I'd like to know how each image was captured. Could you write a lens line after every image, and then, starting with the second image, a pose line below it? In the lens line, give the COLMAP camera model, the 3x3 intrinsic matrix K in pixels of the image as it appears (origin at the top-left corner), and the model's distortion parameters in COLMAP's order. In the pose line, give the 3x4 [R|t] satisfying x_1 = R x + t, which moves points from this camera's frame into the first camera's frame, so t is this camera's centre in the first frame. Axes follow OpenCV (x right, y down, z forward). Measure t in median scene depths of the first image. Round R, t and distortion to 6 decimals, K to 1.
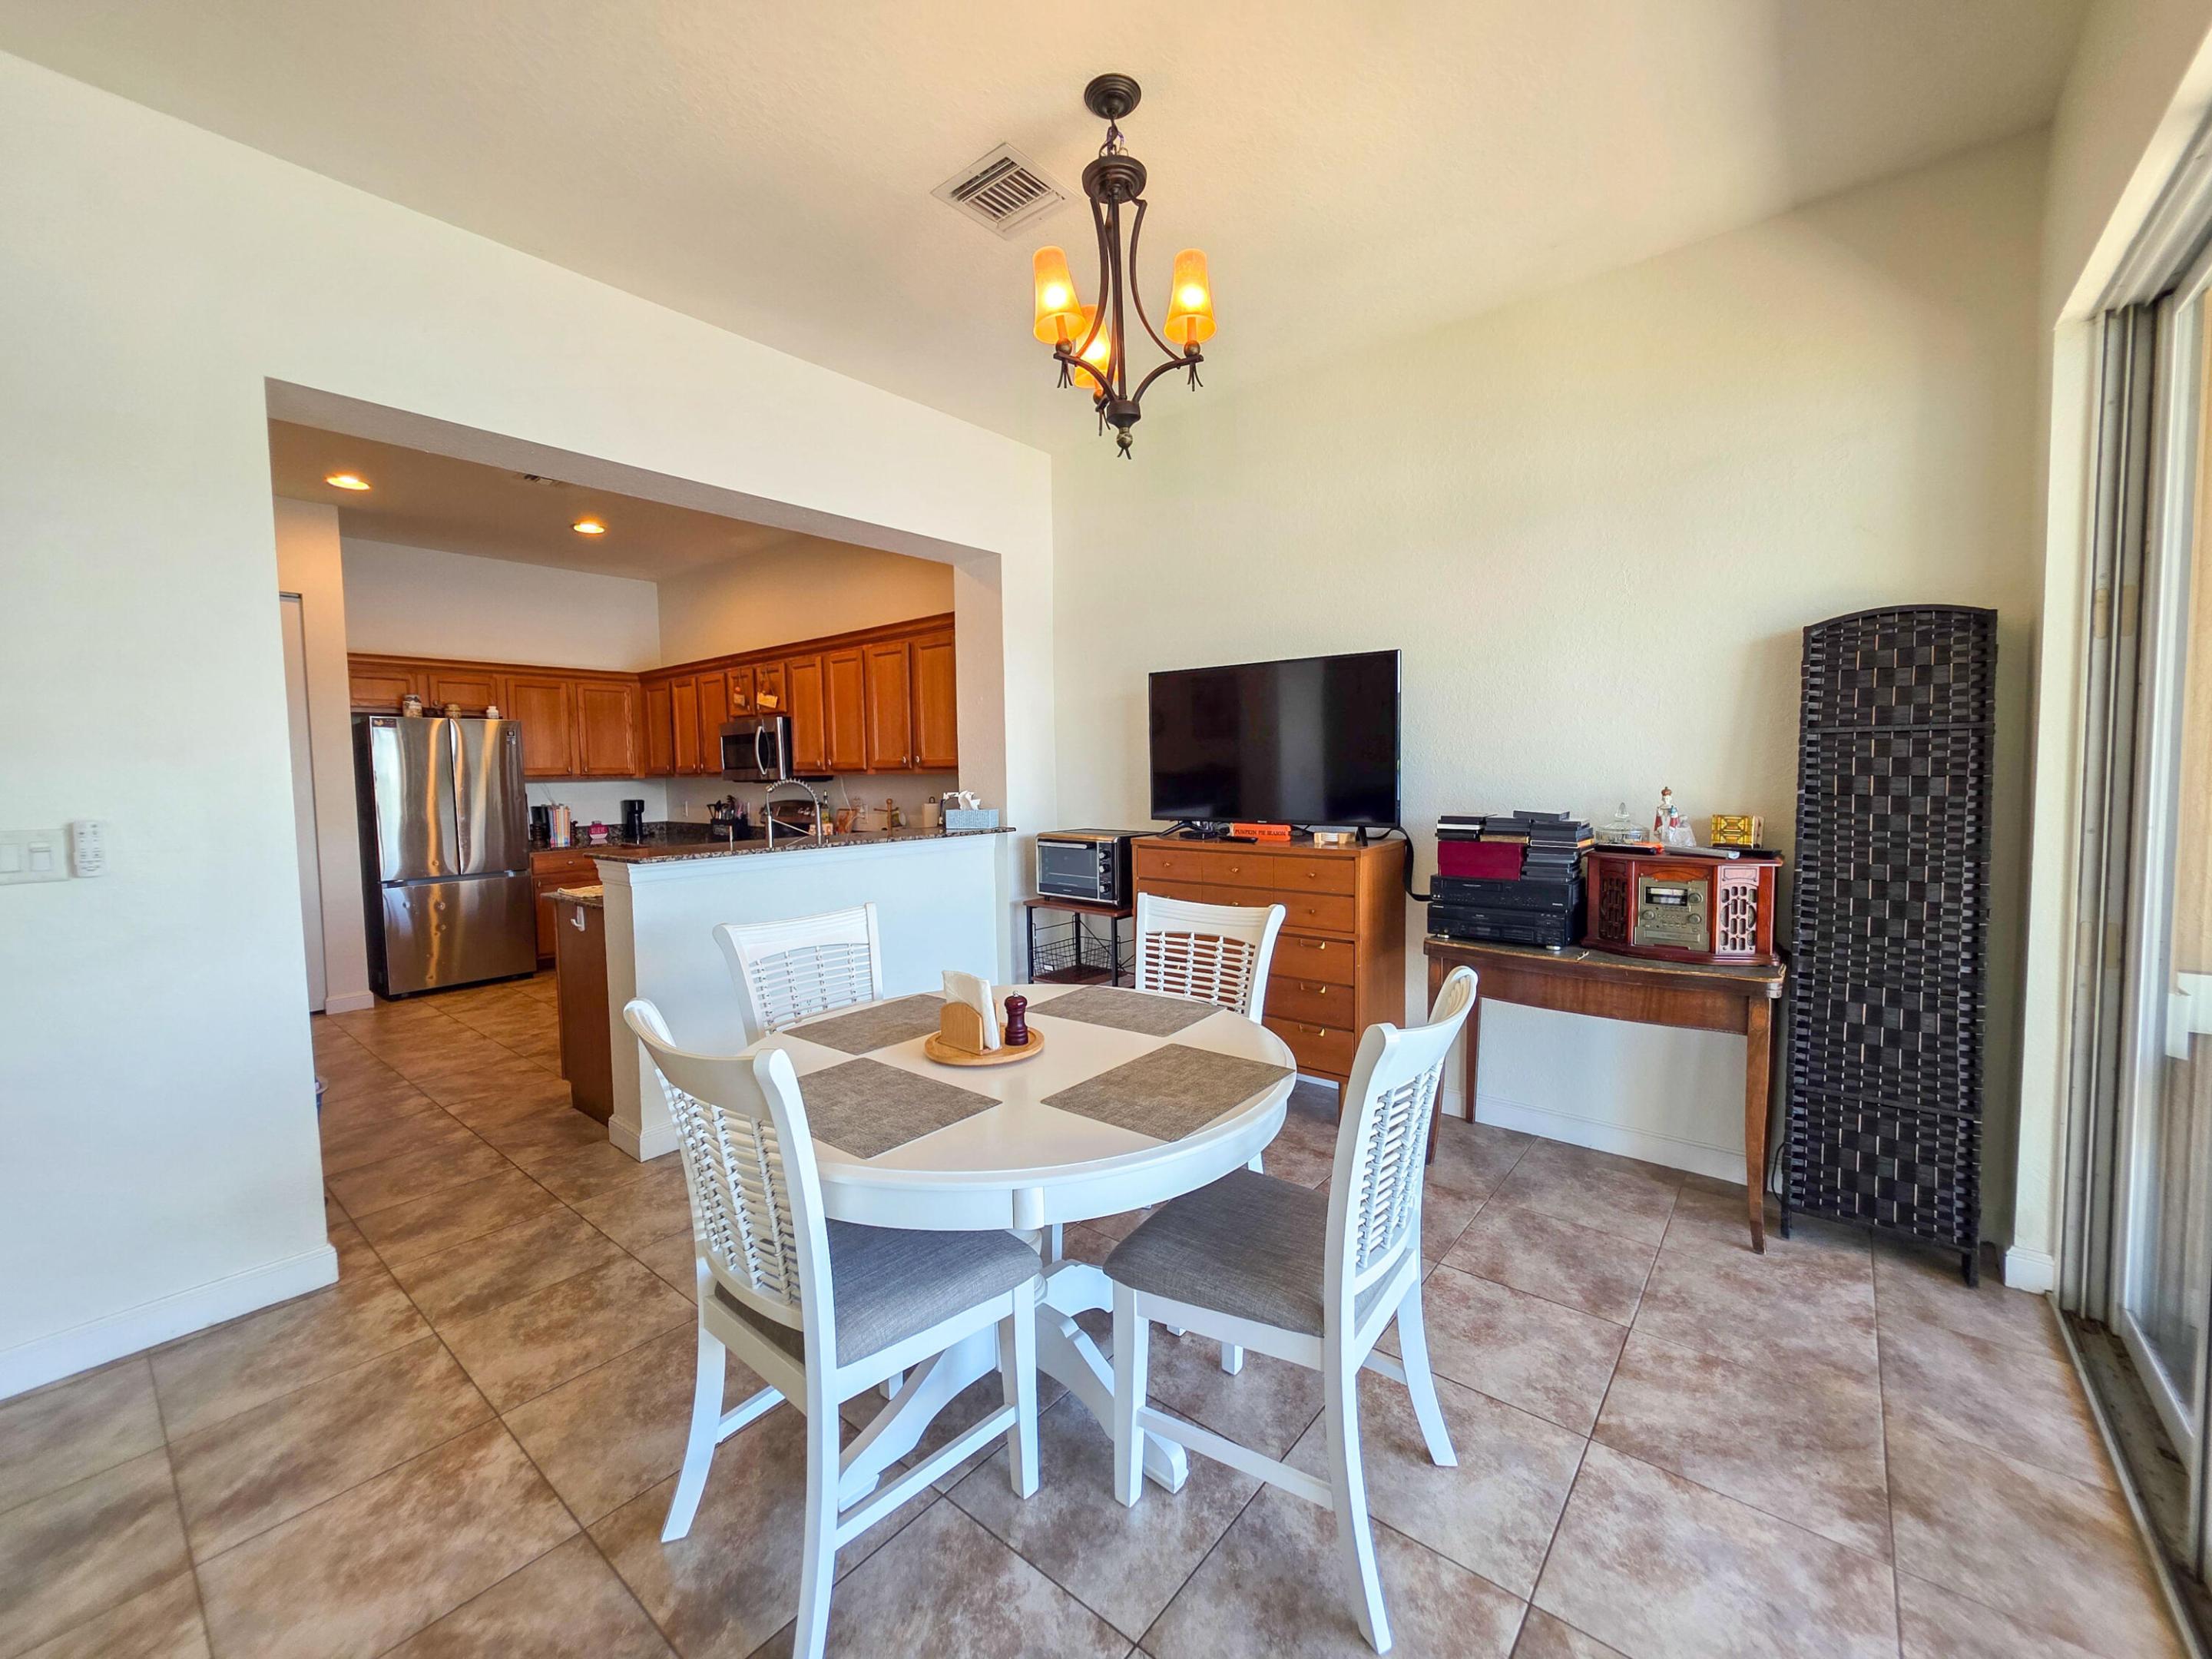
lens RADIAL K [[890.3, 0, 1105.7], [0, 890.3, 821.8], [0, 0, 1]] dist [-0.002702, 0.000697]
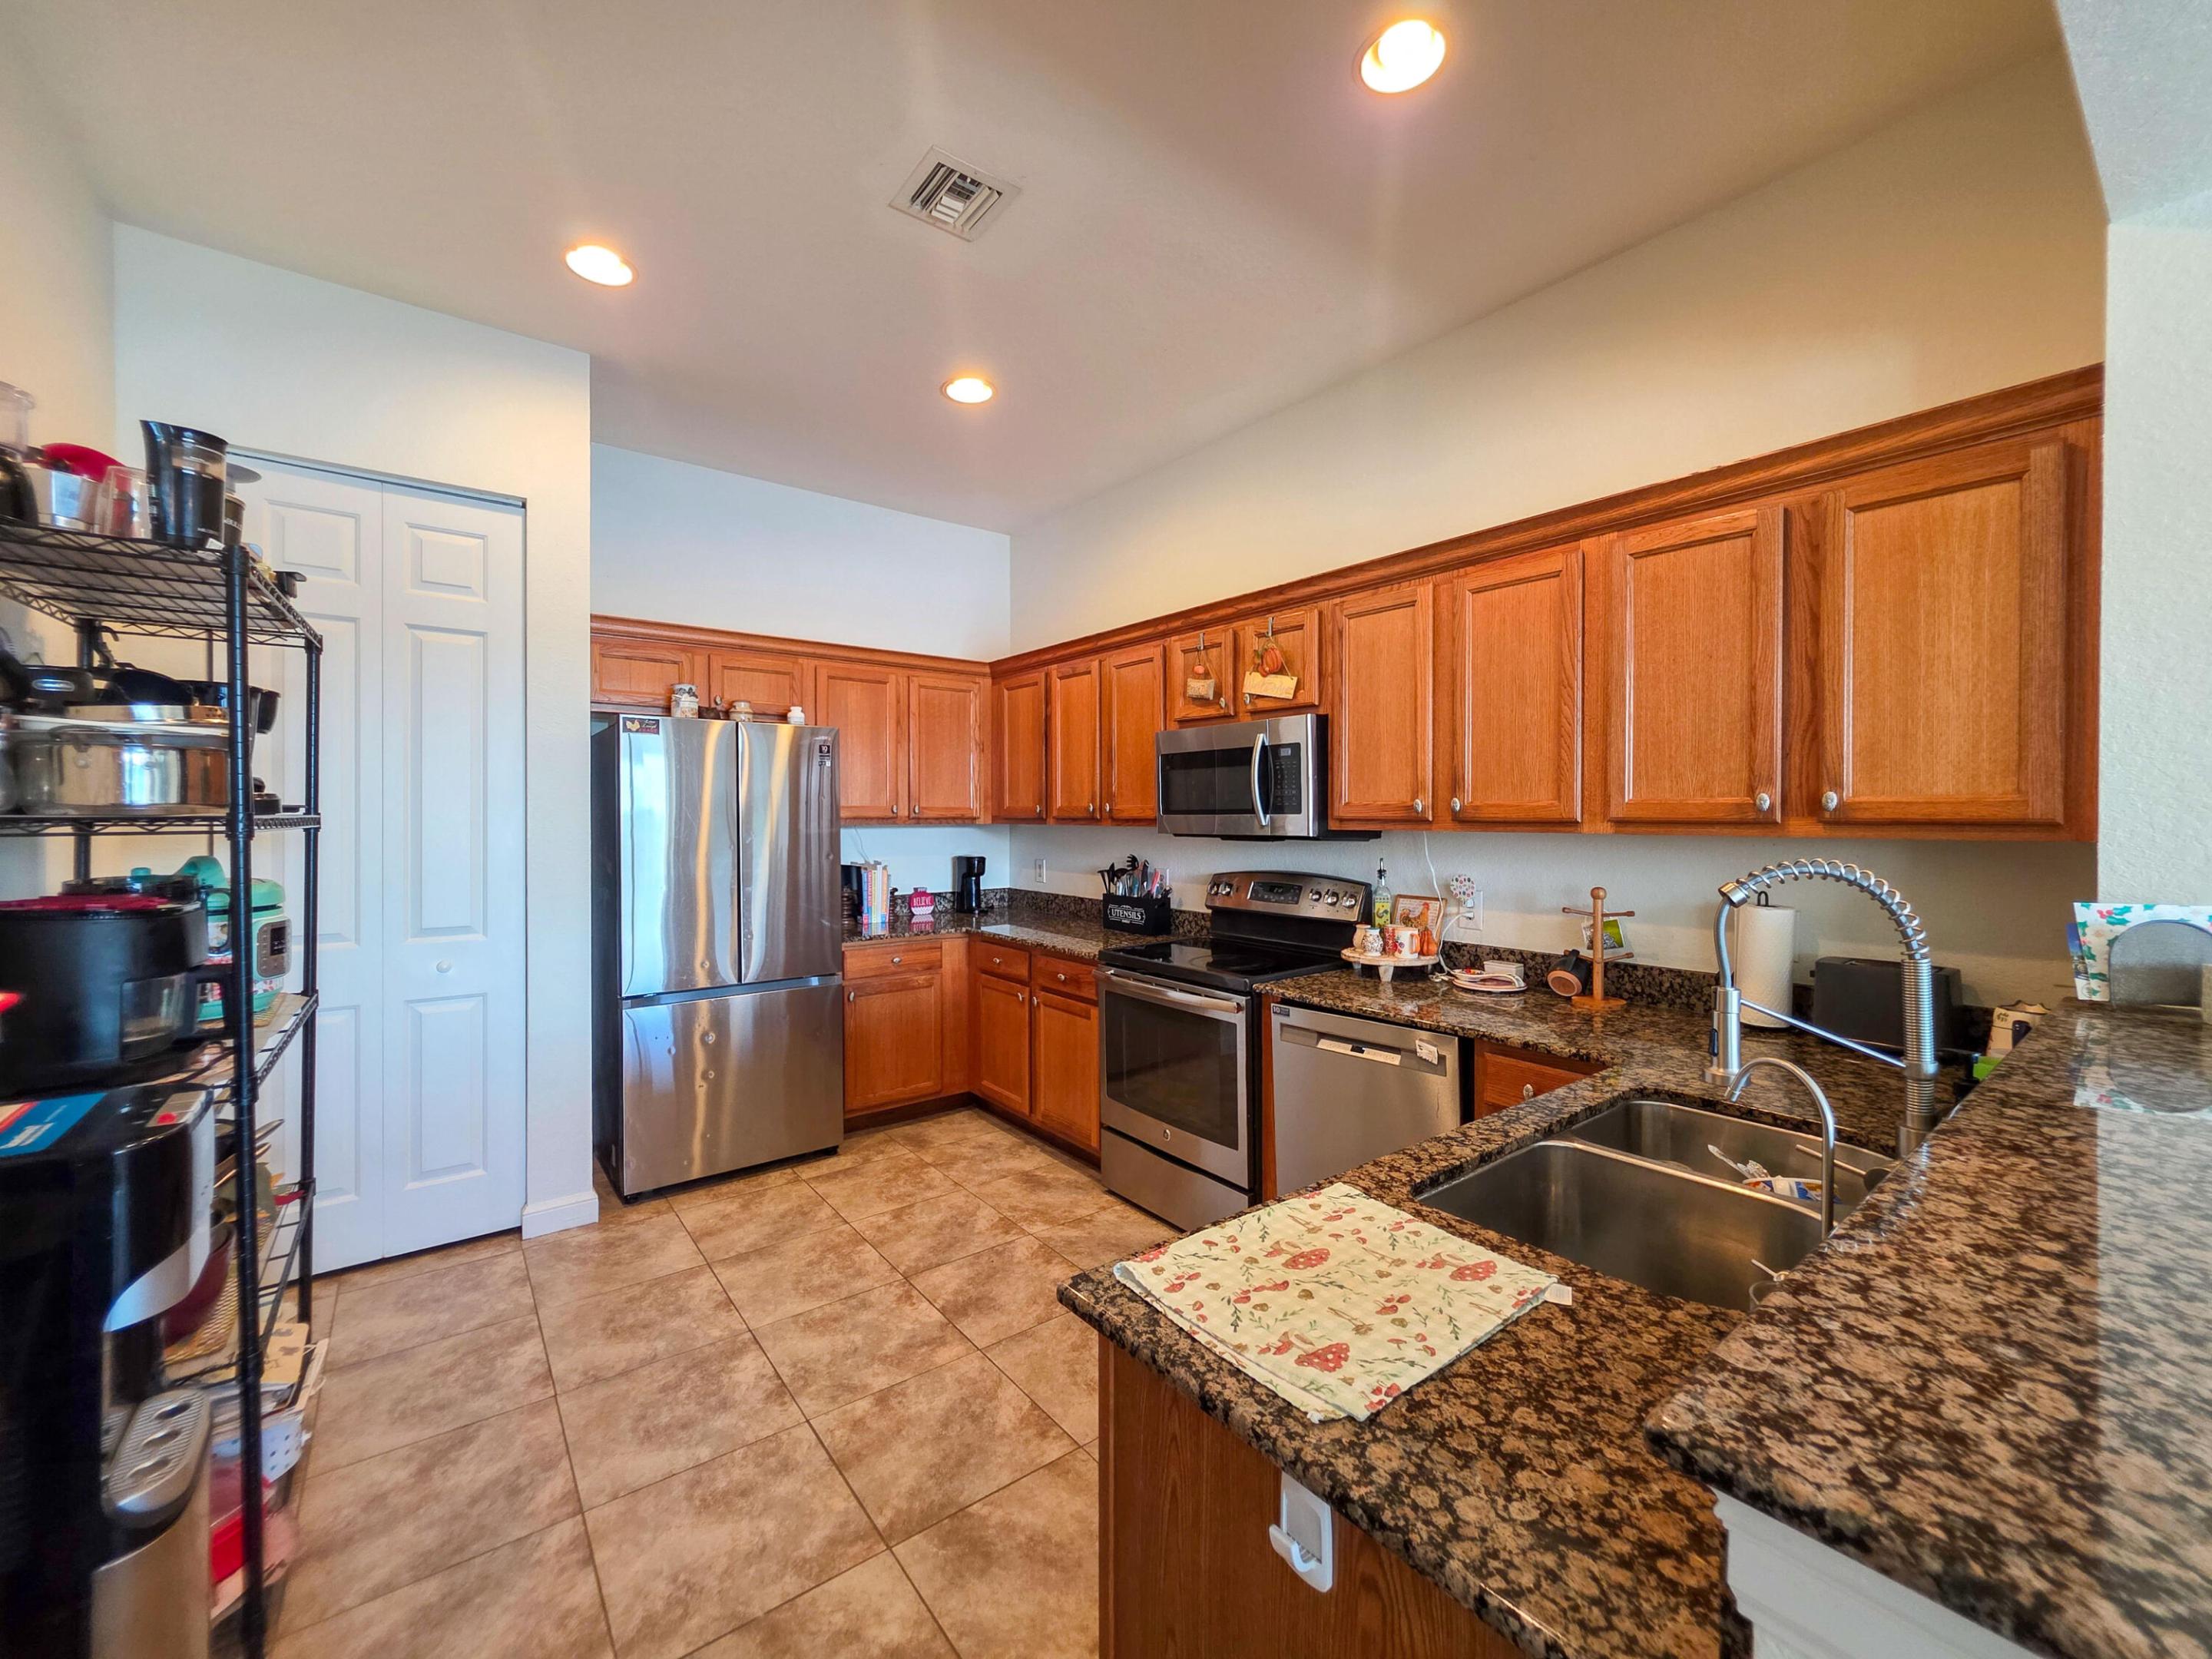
lens RADIAL K [[890.3, 0, 1100.8], [0, 890.3, 825.9], [0, 0, 1]] dist [-0.002702, 0.000697]
pose [[0.974500, 0.021551, -0.223352, -0.343805], [-0.031464, 0.998667, -0.040919, -0.027258], [0.222172, 0.046903, 0.973879, 0.447307]]
